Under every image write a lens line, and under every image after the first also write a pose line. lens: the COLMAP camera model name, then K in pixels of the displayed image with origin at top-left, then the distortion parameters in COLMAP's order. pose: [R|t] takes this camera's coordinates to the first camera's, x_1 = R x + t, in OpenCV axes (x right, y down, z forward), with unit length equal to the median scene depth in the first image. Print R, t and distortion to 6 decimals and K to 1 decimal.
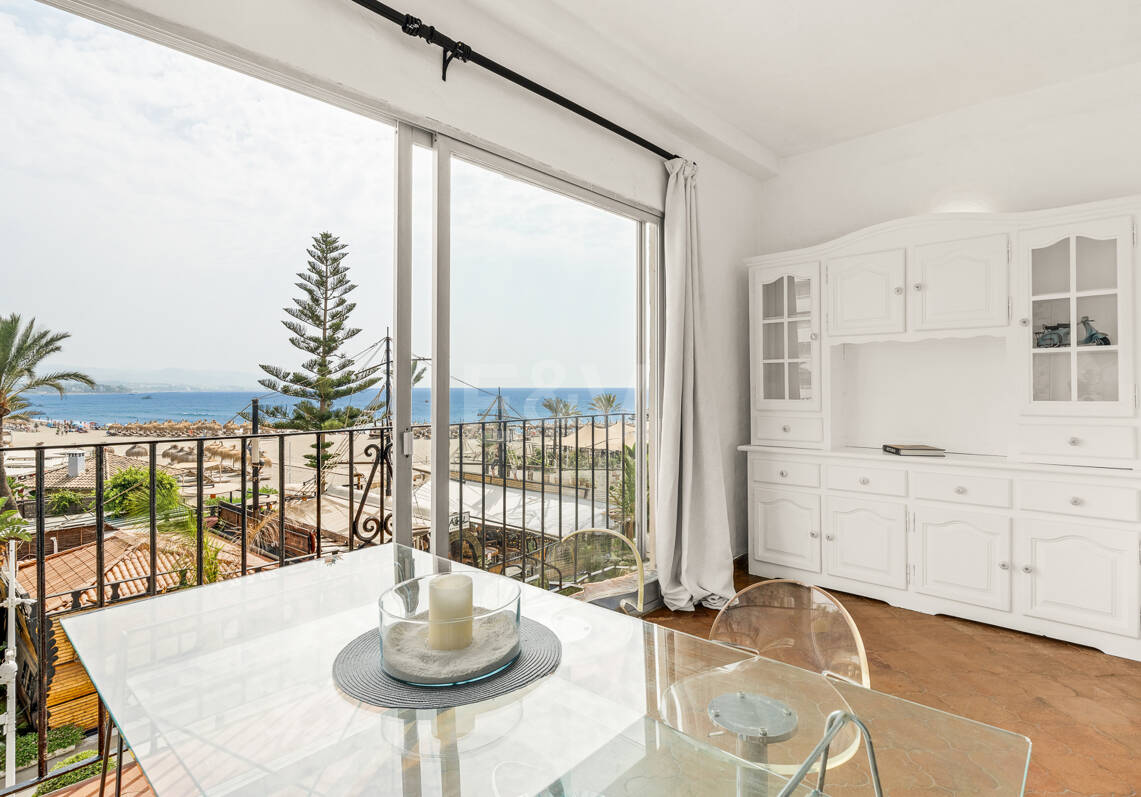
lens RADIAL K [[576.2, 0, 564.1], [0, 576.2, 382.3], [0, 0, 1]] dist [0.003608, -0.001767]
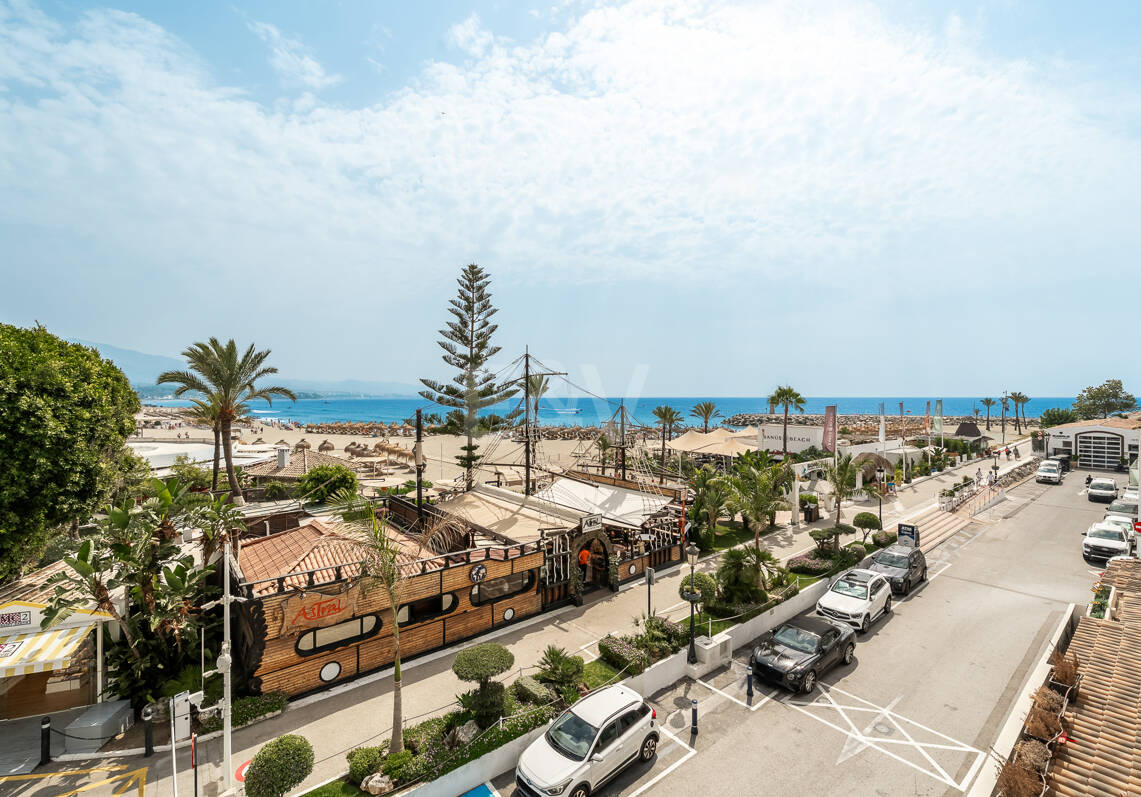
lens RADIAL K [[485.0, 0, 566.3], [0, 485.0, 396.4], [0, 0, 1]] dist [0.005218, -0.002107]
pose [[0.984247, 0.002987, -0.176772, -0.058649], [-0.000602, 0.999908, 0.013541, -0.008117], [0.176797, -0.013222, 0.984159, 0.077518]]
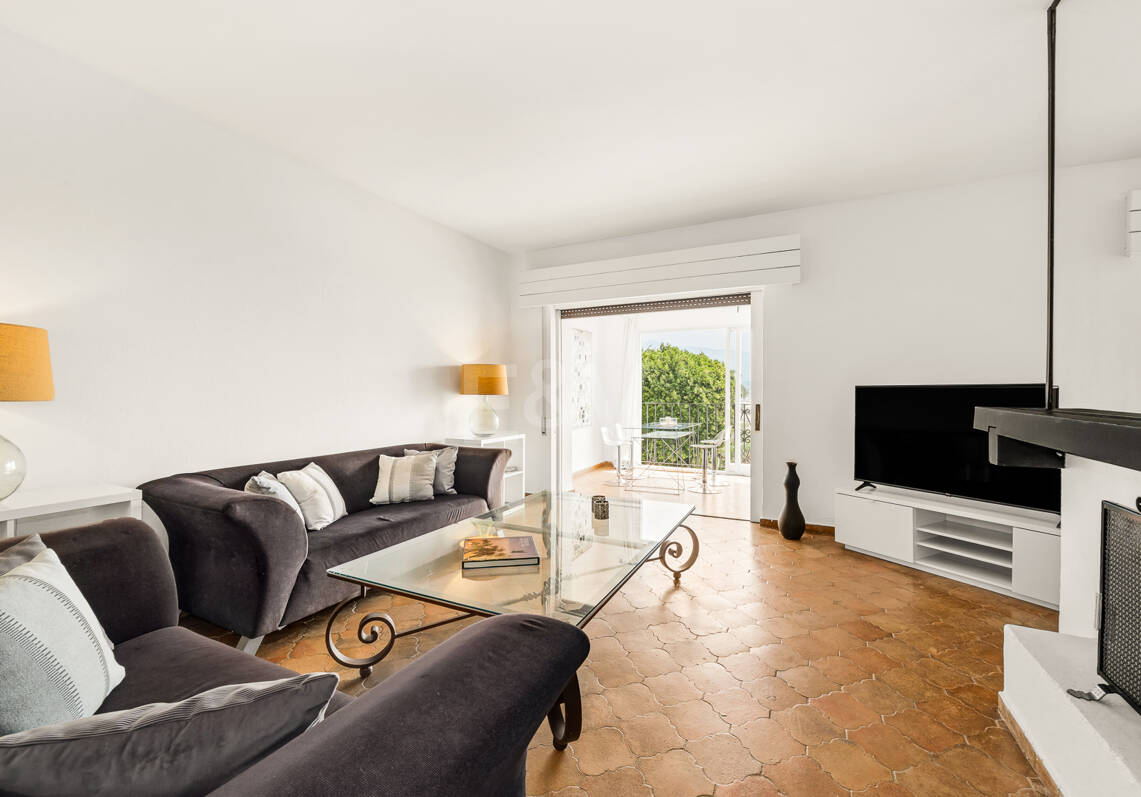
lens RADIAL K [[485.0, 0, 543.7], [0, 485.0, 396.1], [0, 0, 1]] dist [0.005218, -0.002107]
pose [[0.238651, 0.014618, -0.970995, 0.230608], [0.009435, 0.999805, 0.017371, -0.003489], [0.971060, -0.013307, 0.238466, -0.090361]]
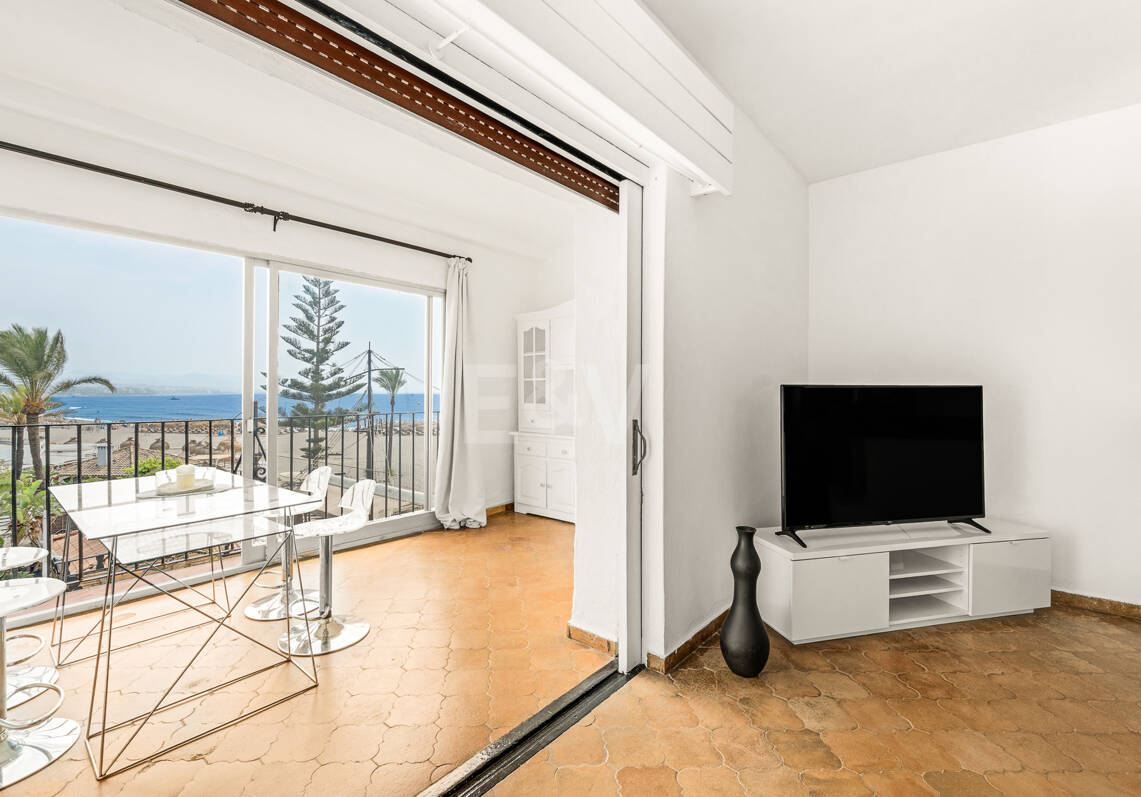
lens RADIAL K [[505.5, 0, 563.2], [0, 505.5, 397.8], [0, 0, 1]] dist [0.001578, -0.000471]
pose [[0.999504, 0.006031, 0.030907, 0.060339], [-0.006639, 0.999786, 0.019588, -0.002004], [-0.030782, -0.019783, 0.999330, -0.060042]]
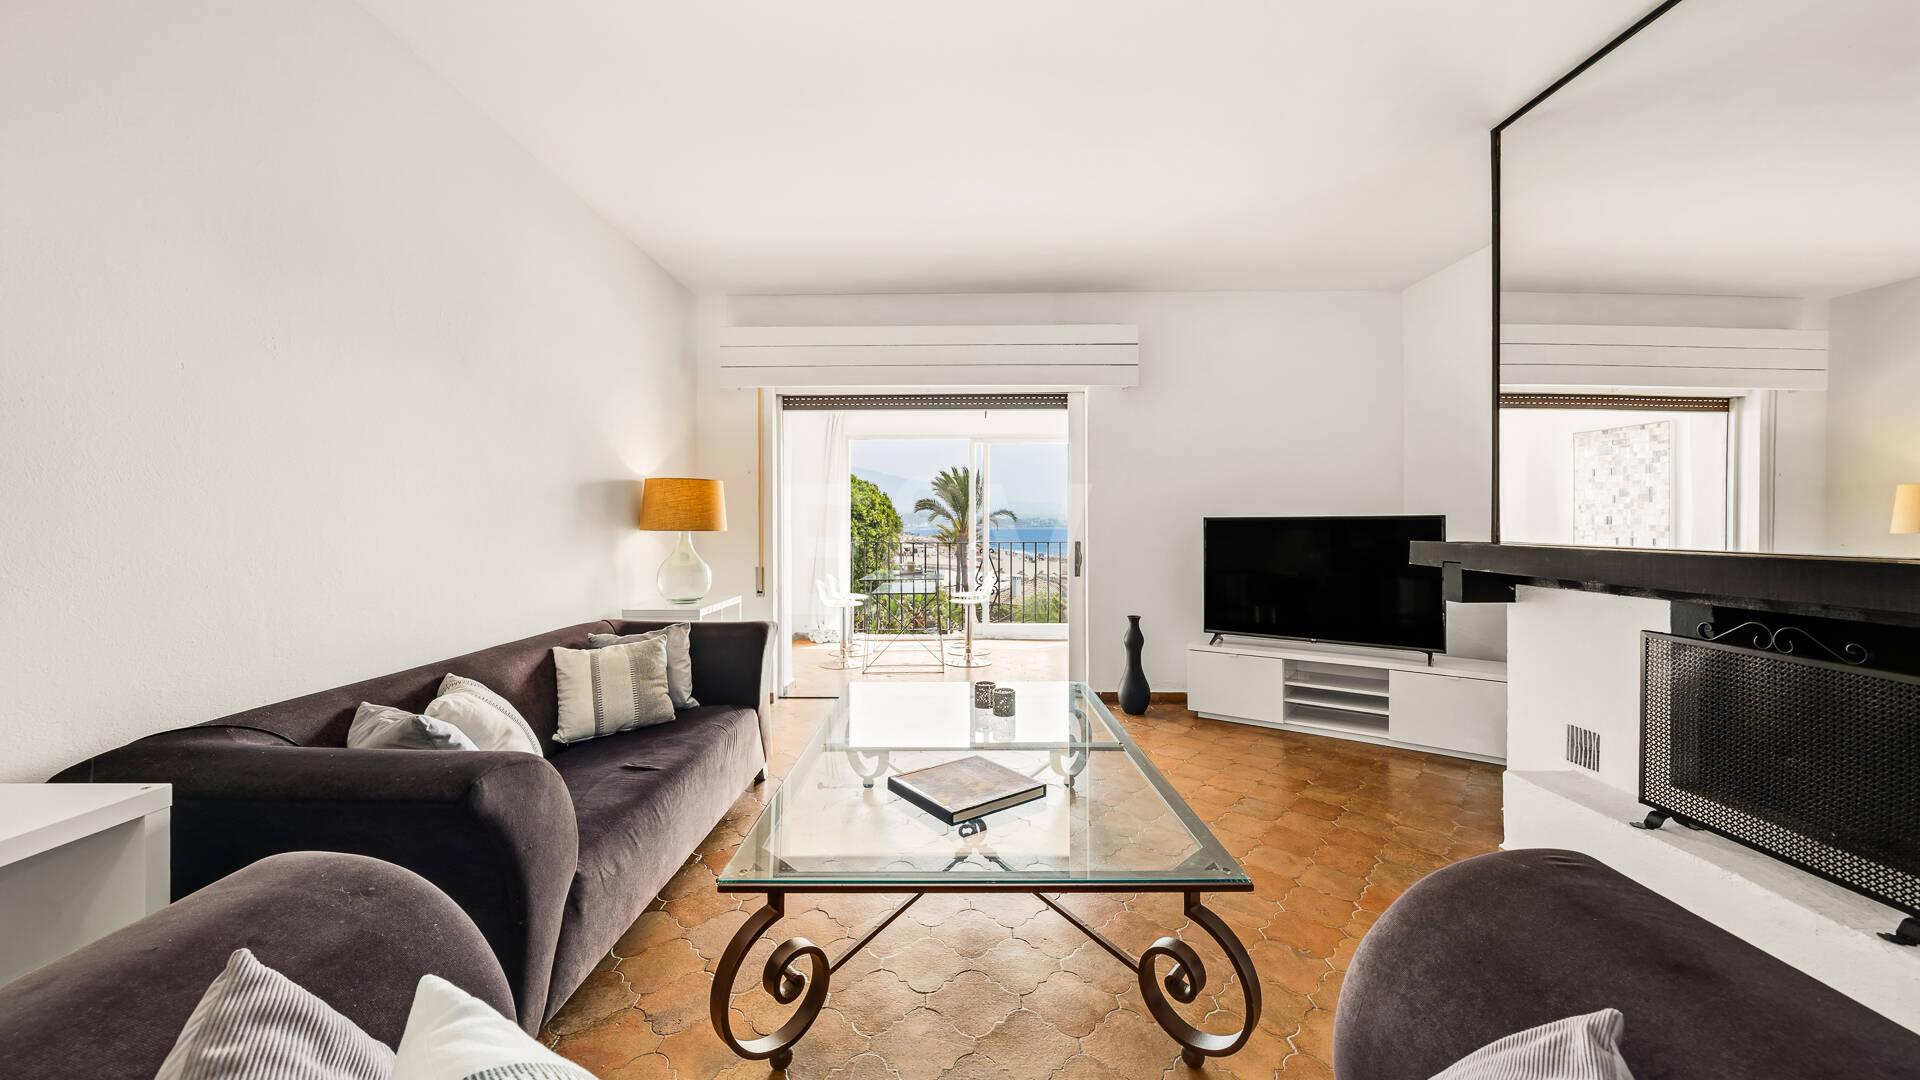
lens RADIAL K [[715.0, 0, 926.9], [0, 715.0, 529.8], [0, 0, 1]] dist [0.003445, -0.000534]
pose [[0.652377, 0.008417, -0.757848, 0.199454], [0.007047, 0.999828, 0.017170, -0.003666], [0.757862, -0.016542, 0.652205, -0.132857]]
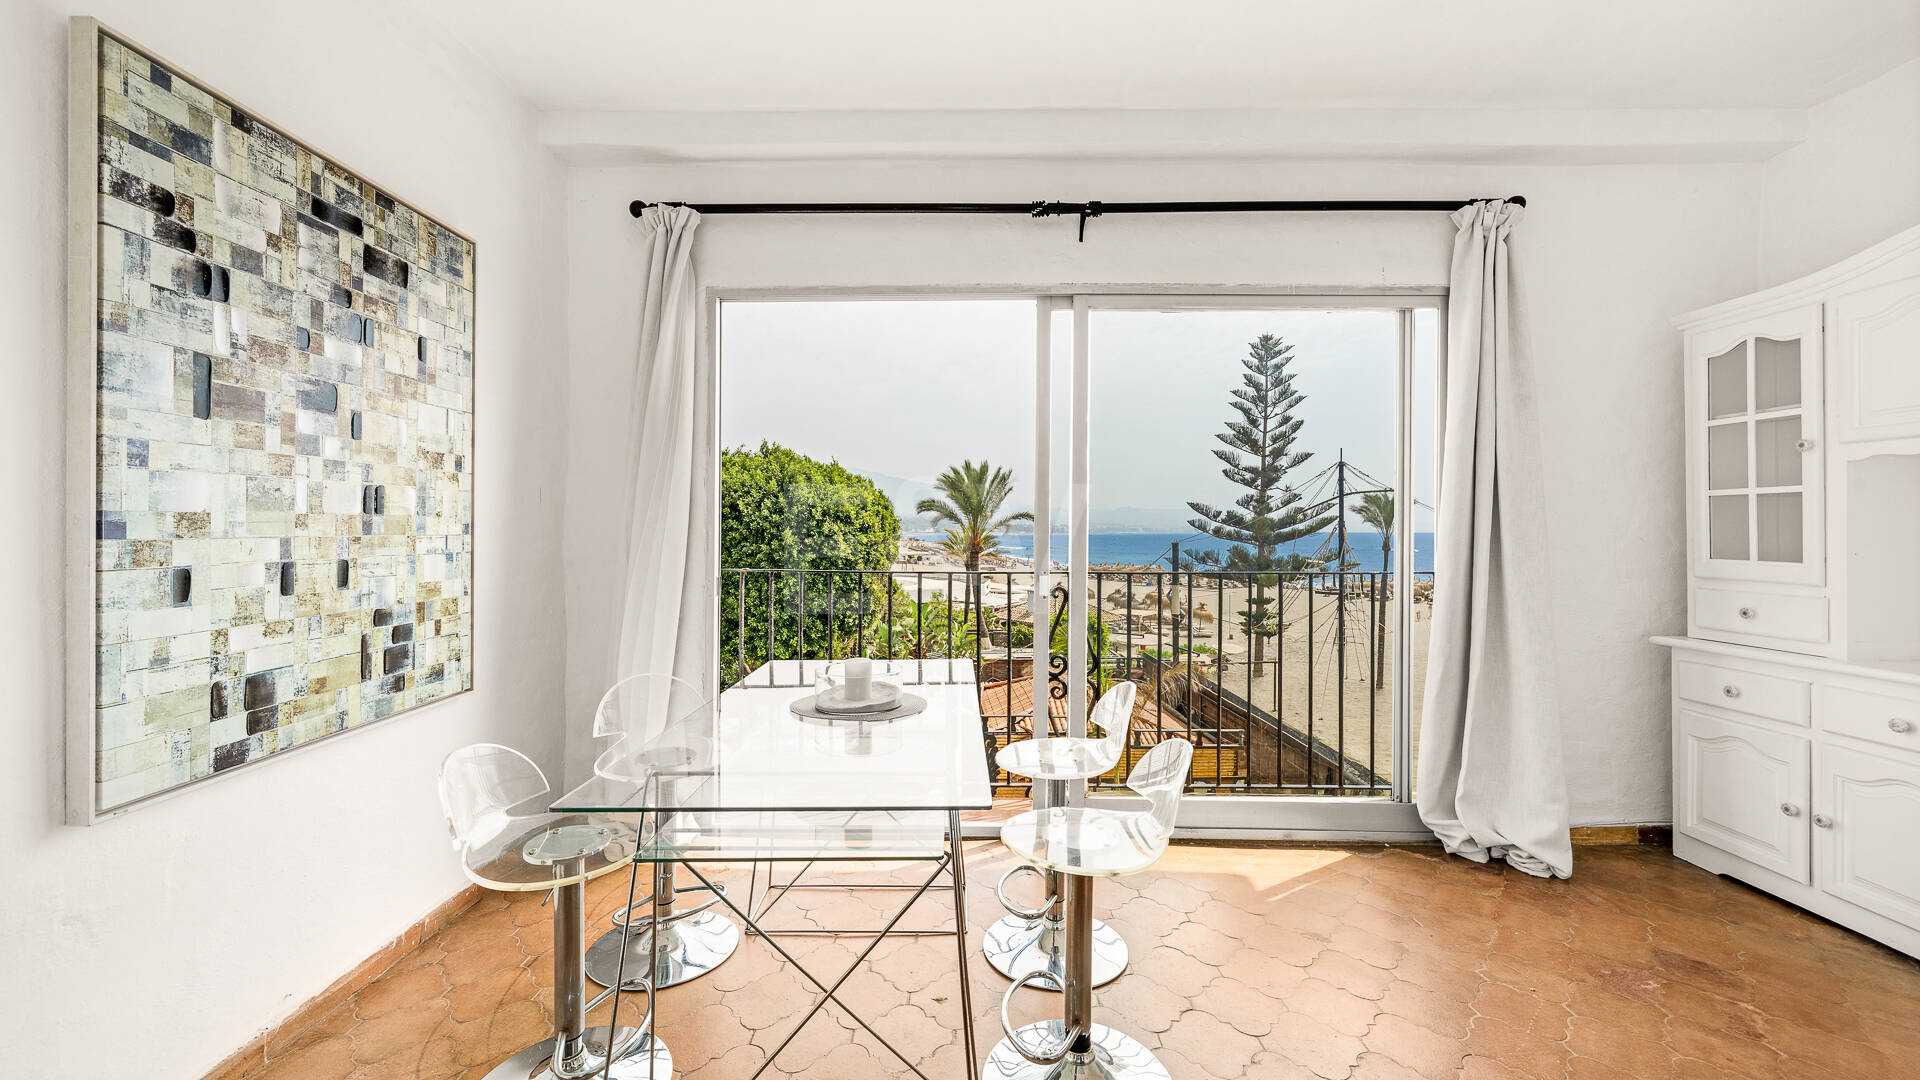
lens RADIAL K [[739.8, 0, 958.1], [0, 739.8, 527.1], [0, 0, 1]] dist [0.002468, -0.000140]
pose [[0.676761, 0.003315, -0.736195, 0.056179], [0.001976, 0.999978, 0.006320, -0.001250], [0.736200, -0.005732, 0.676740, -0.006780]]
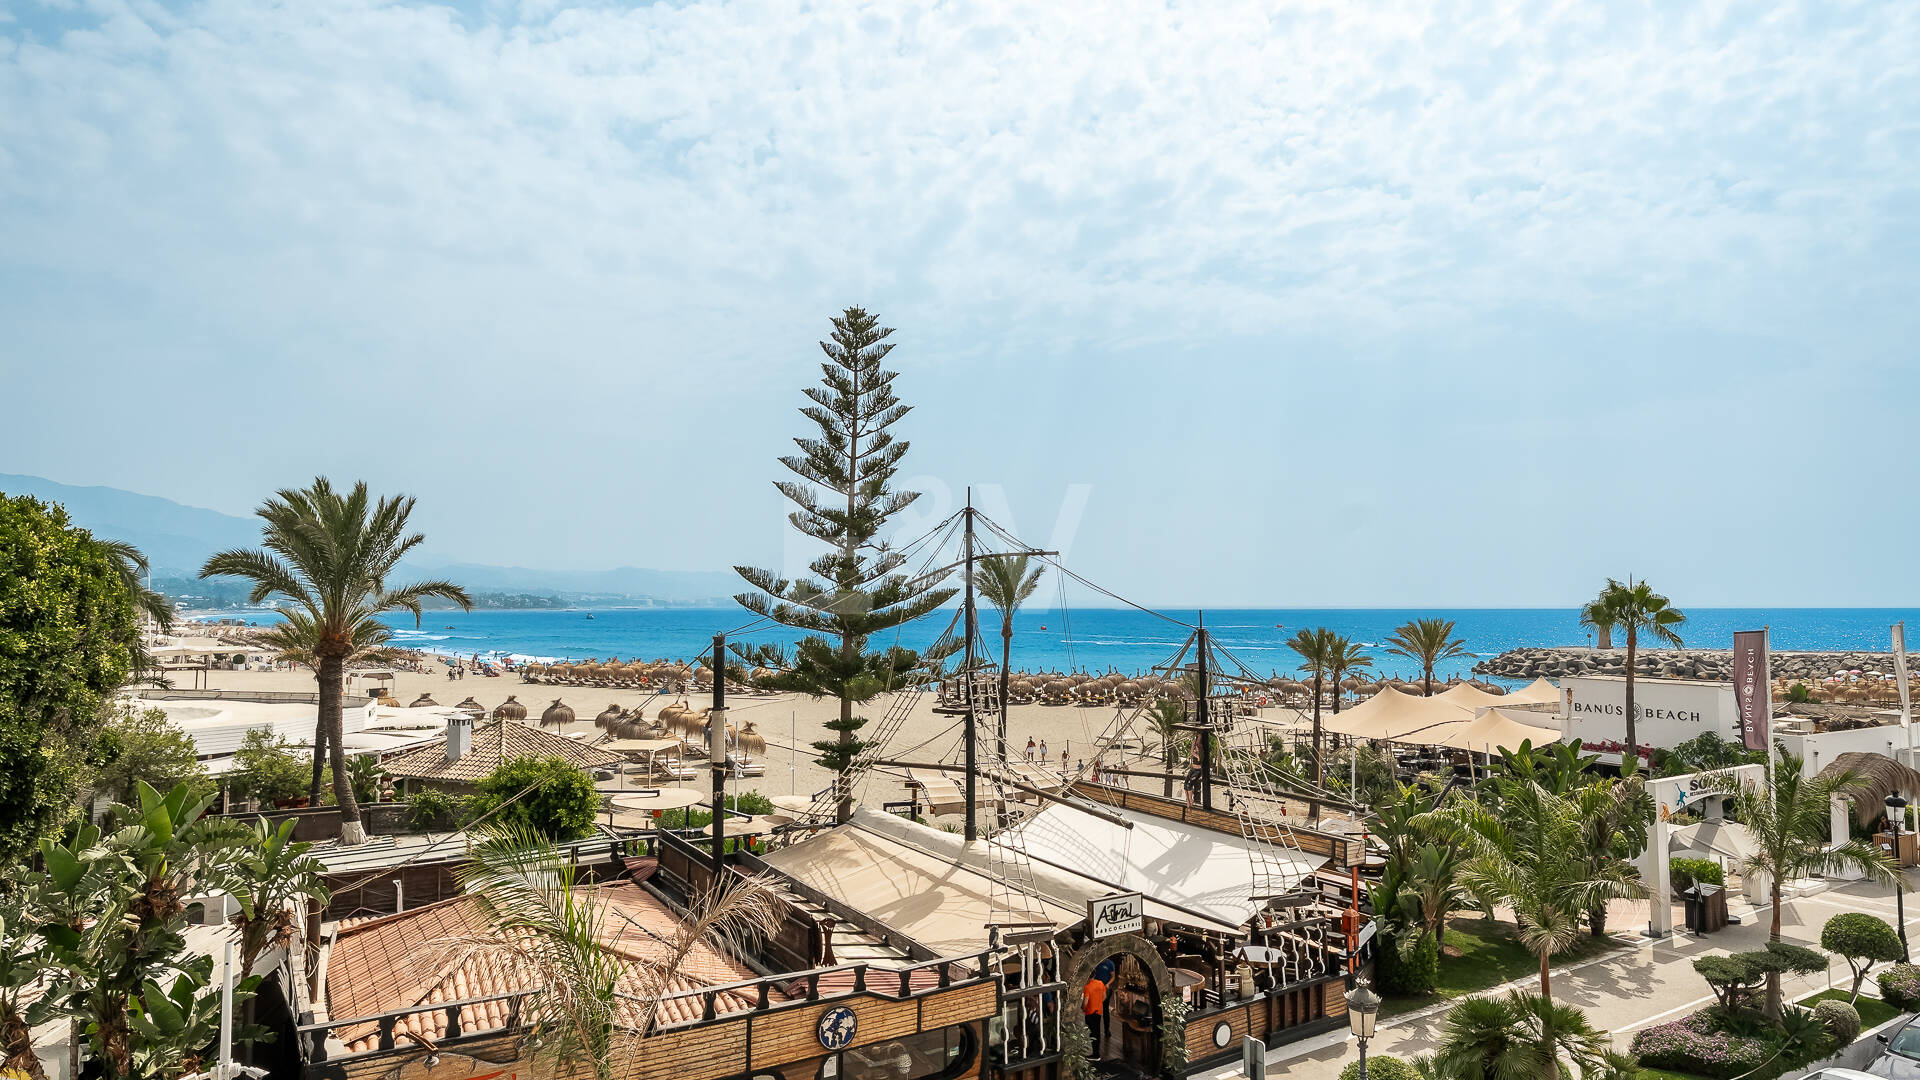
lens RADIAL K [[1097.5, 0, 948.8], [0, 1097.5, 521.4], [0, 0, 1]] dist [-0.006354, 0.008893]
pose [[0.949661, -0.019855, -0.312648, -0.030944], [0.000432, 0.998071, -0.062073, -0.008519], [0.313278, 0.058814, 0.947839, 0.110758]]
